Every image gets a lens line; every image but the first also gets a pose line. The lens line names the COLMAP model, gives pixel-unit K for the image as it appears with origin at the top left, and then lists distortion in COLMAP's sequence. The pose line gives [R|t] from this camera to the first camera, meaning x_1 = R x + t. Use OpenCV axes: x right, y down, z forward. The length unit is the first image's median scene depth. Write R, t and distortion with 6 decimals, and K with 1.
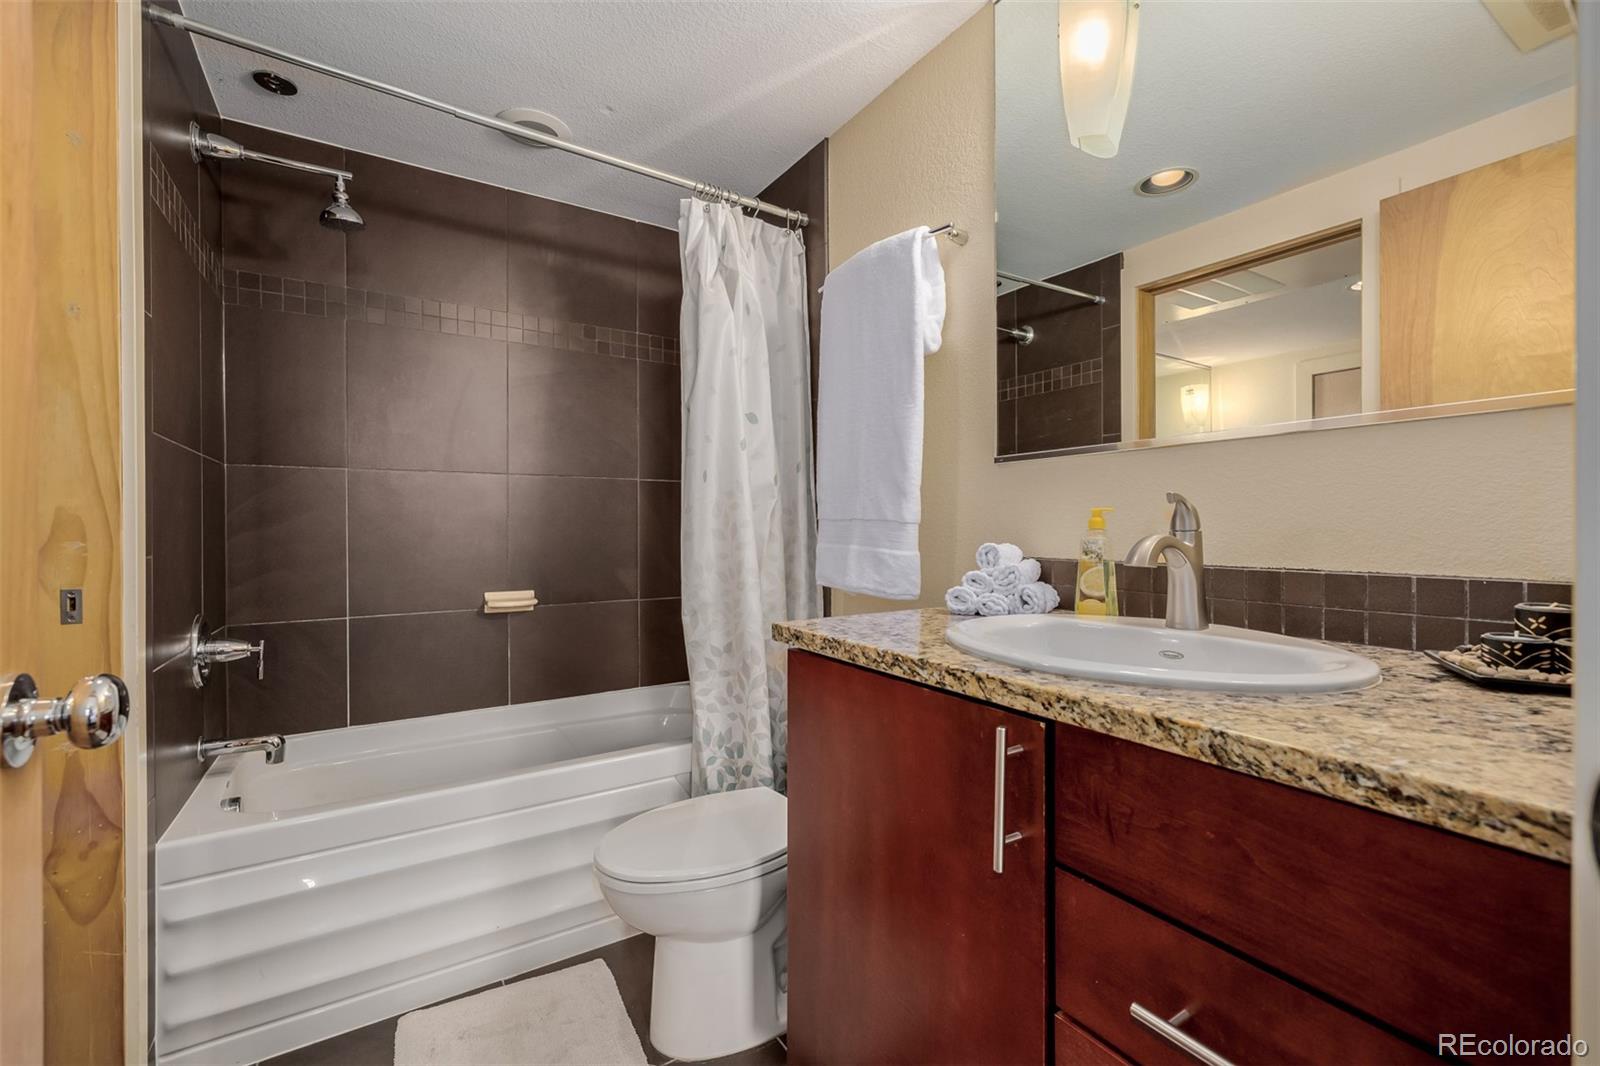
lens RADIAL K [[679.3, 0, 802.2], [0, 679.3, 531.7], [0, 0, 1]] dist [0.001608, 0.000203]
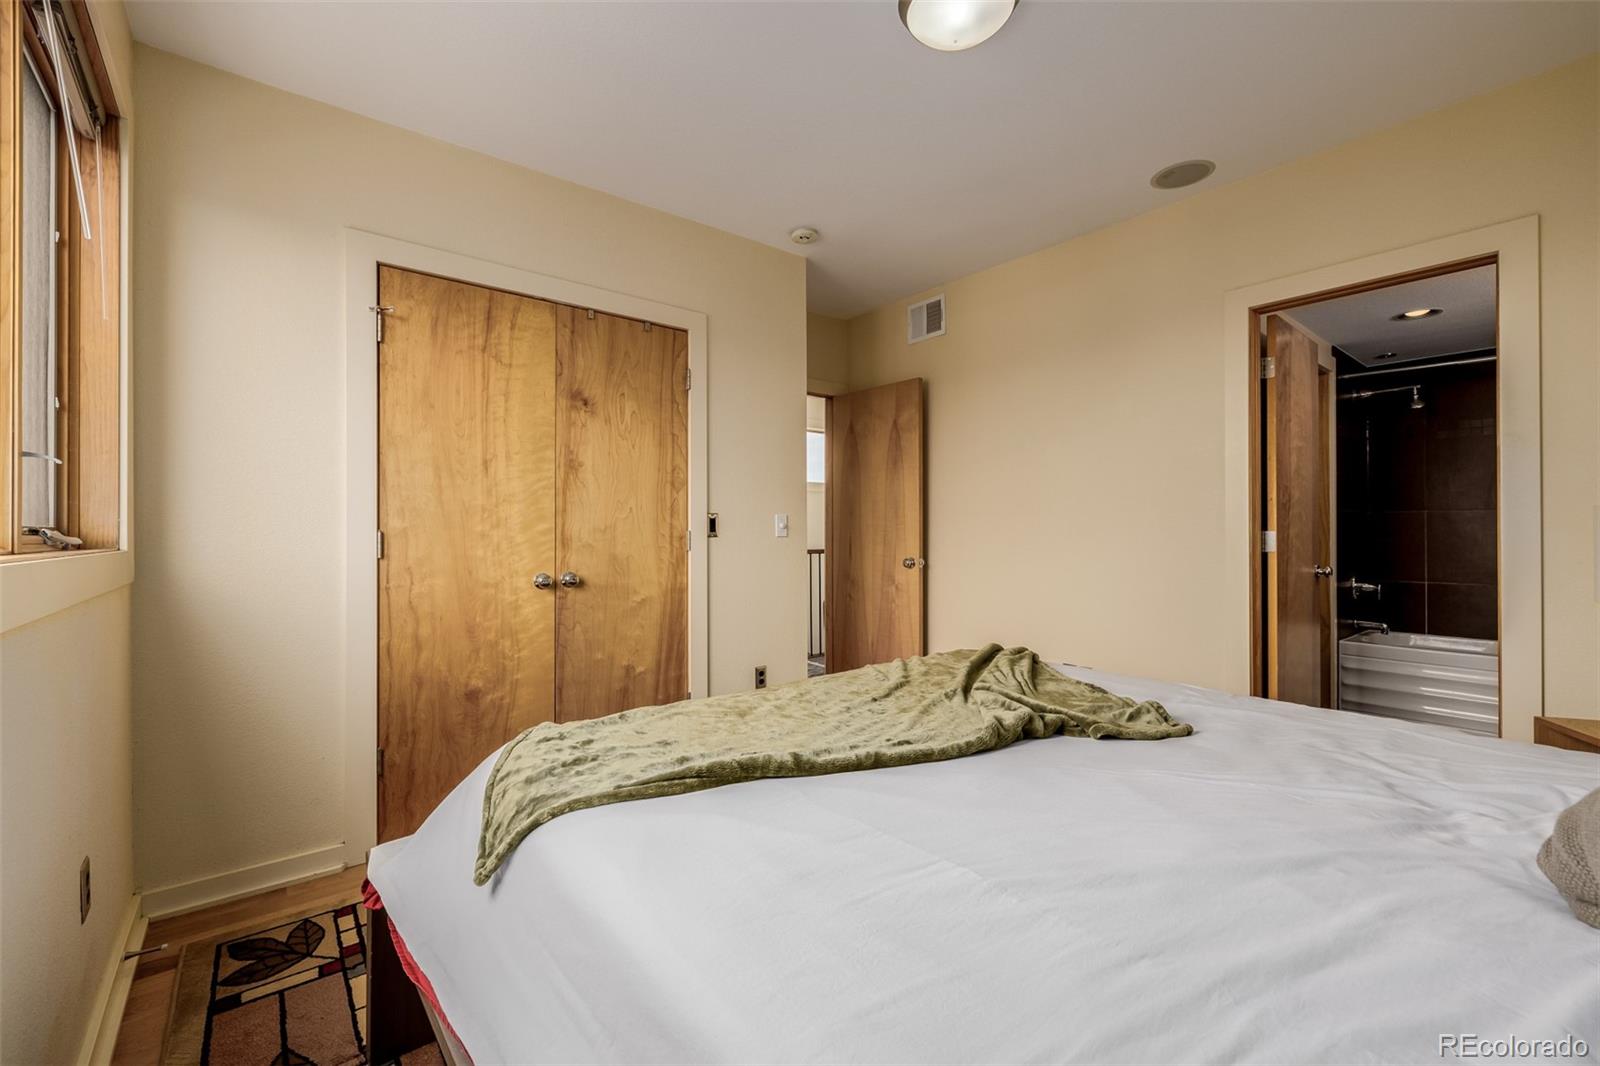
lens RADIAL K [[679.3, 0, 802.2], [0, 679.3, 531.7], [0, 0, 1]] dist [0.001608, 0.000203]
pose [[0.128152, 0.005277, -0.991740, 1.501901], [0.002451, 0.999981, 0.005638, -0.059188], [0.991751, -0.003153, 0.128137, -1.516073]]
